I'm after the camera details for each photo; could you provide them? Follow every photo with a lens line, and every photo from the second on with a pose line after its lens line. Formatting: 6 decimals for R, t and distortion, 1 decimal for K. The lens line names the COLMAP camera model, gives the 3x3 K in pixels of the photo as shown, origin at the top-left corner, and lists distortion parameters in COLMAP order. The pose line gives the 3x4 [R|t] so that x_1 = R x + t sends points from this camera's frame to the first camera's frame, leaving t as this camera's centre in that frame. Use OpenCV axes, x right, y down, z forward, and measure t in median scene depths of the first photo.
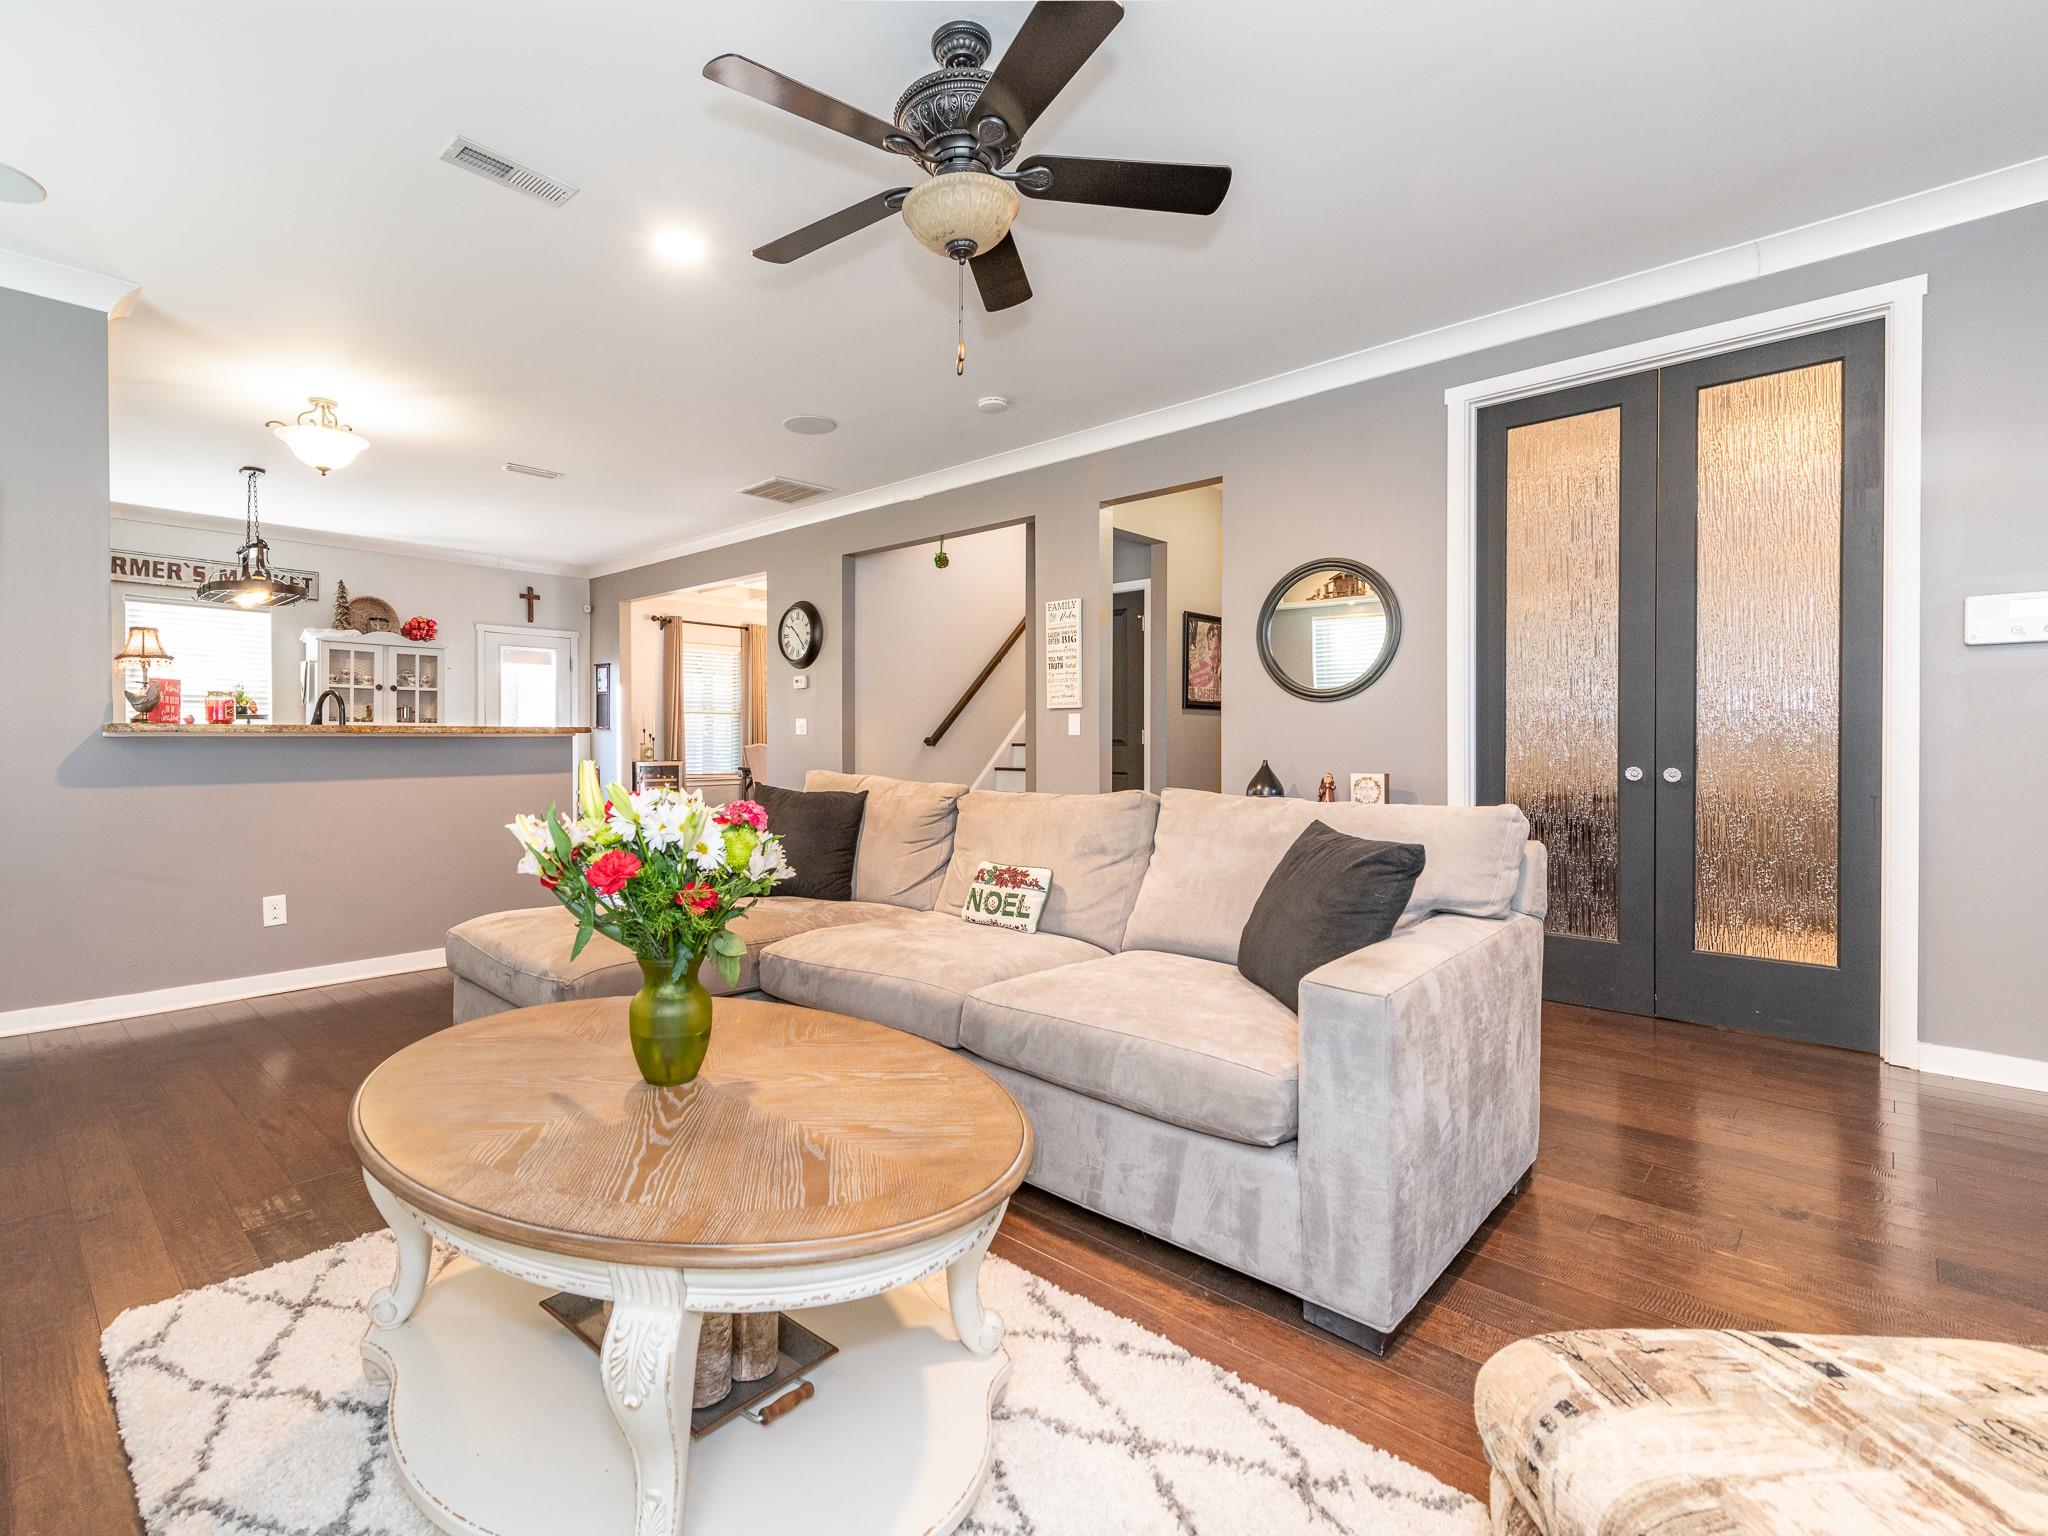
lens RADIAL K [[935.4, 0, 997.7], [0, 935.4, 751.8], [0, 0, 1]] dist [0.005253, -0.001599]
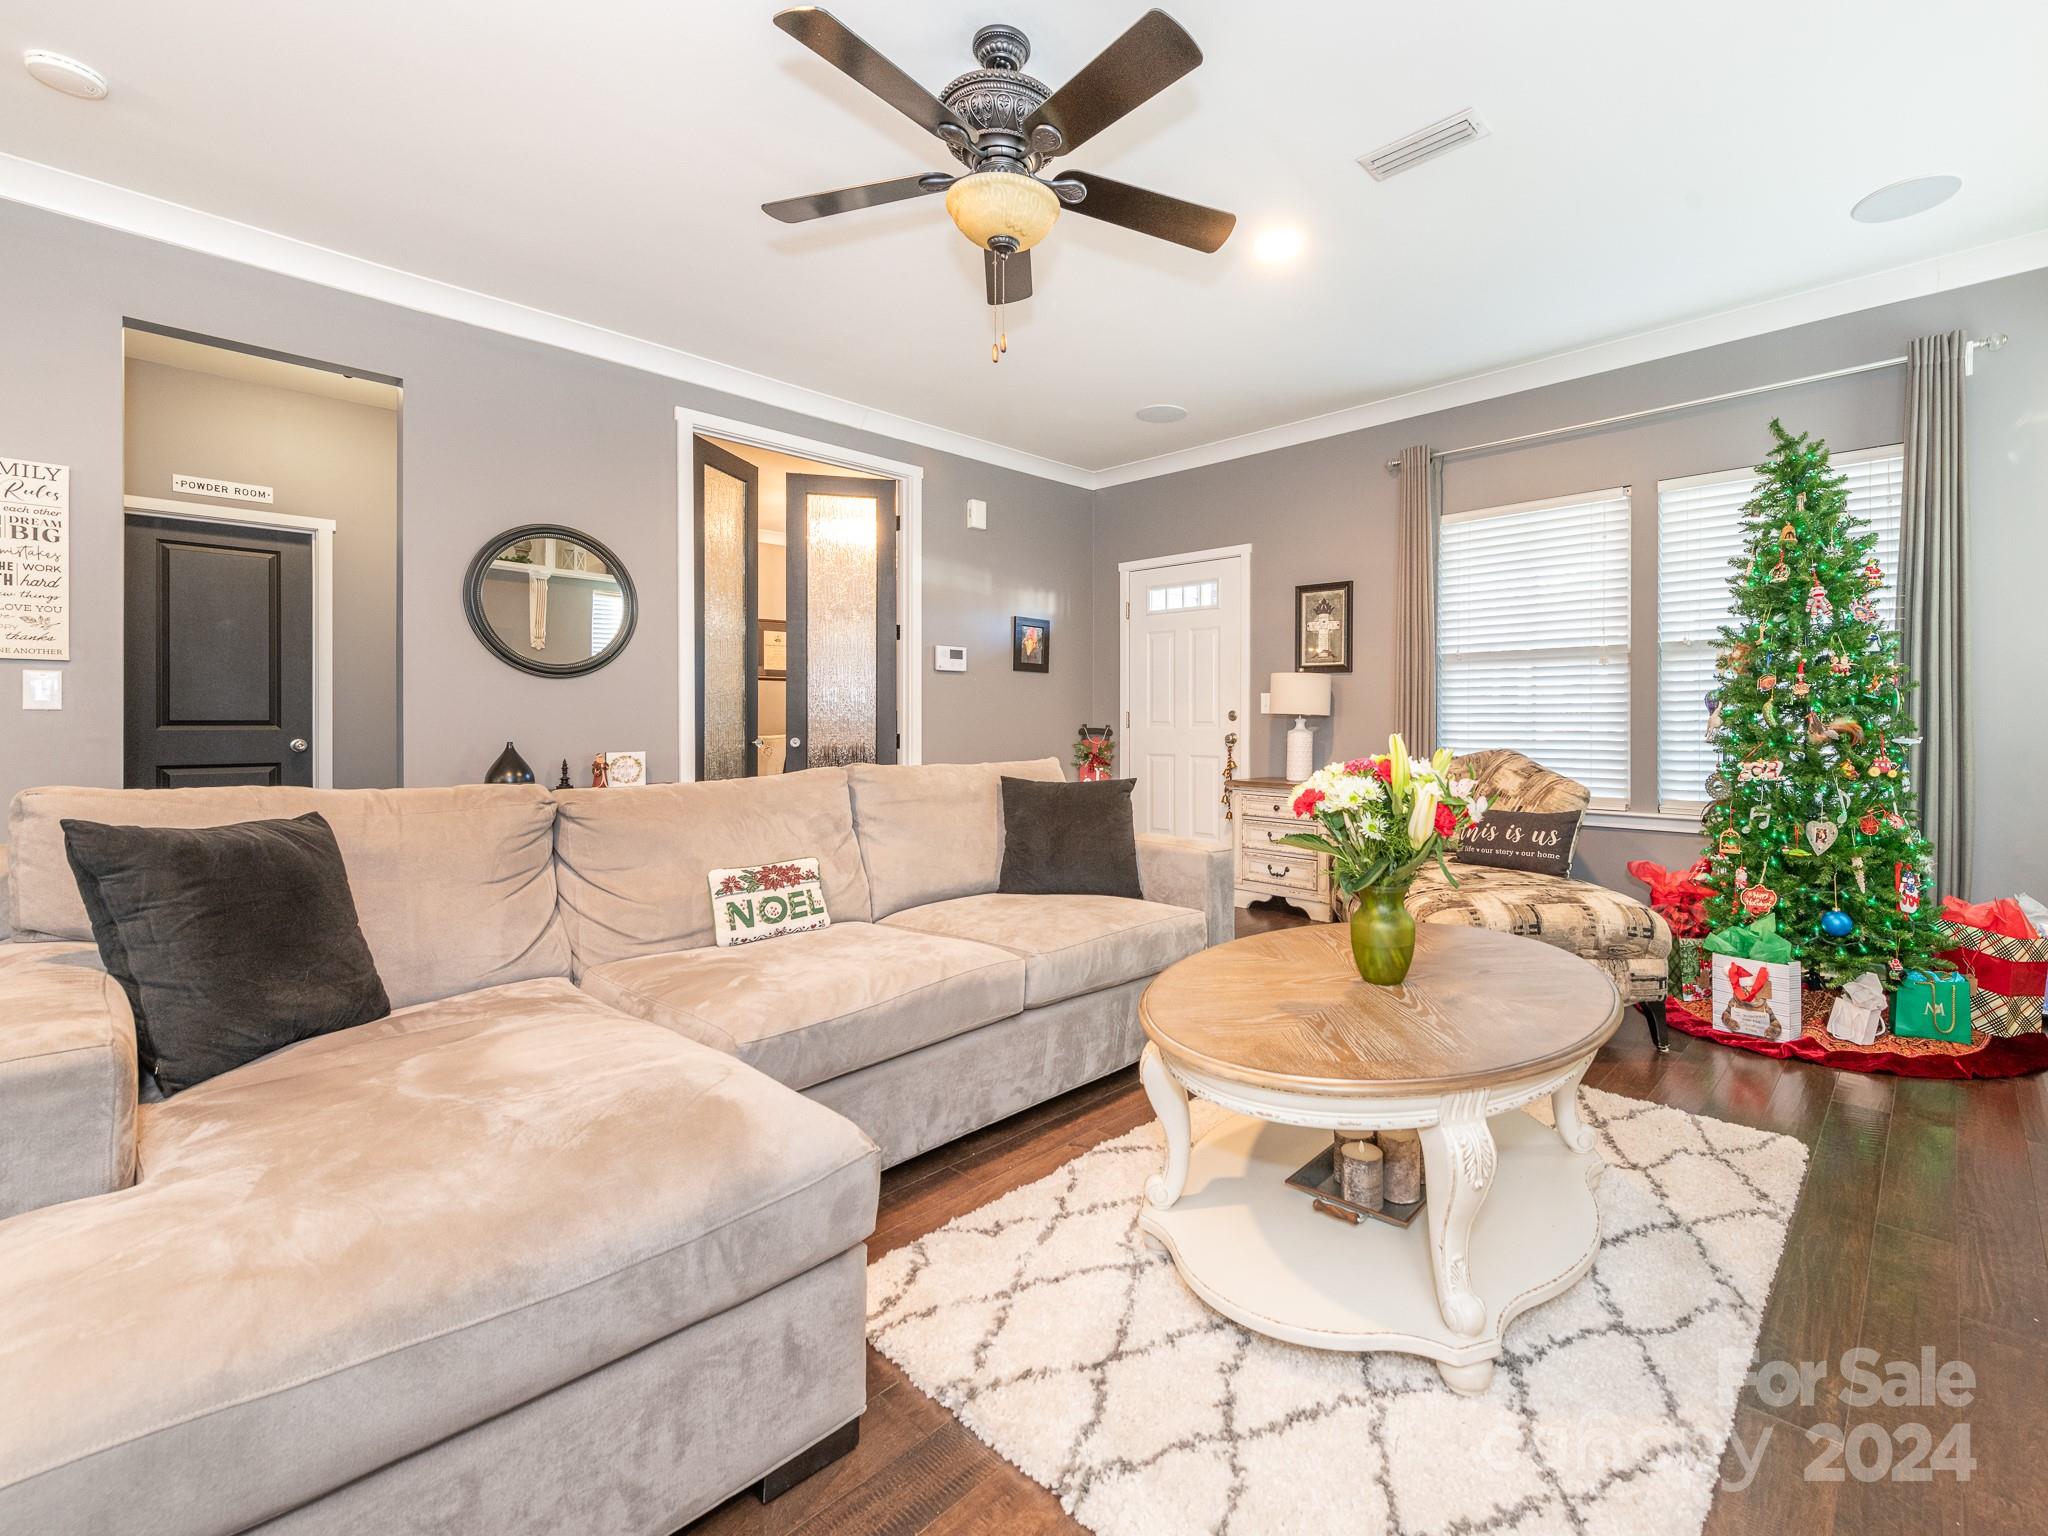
lens RADIAL K [[907.0, 0, 1054.1], [0, 907.0, 719.9], [0, 0, 1]] dist [0.003575, -0.001424]
pose [[0.028308, 0.000851, 0.999599, -0.580519], [0.011570, 0.999932, -0.001179, -0.004868], [-0.999532, 0.011599, 0.028296, 0.508522]]
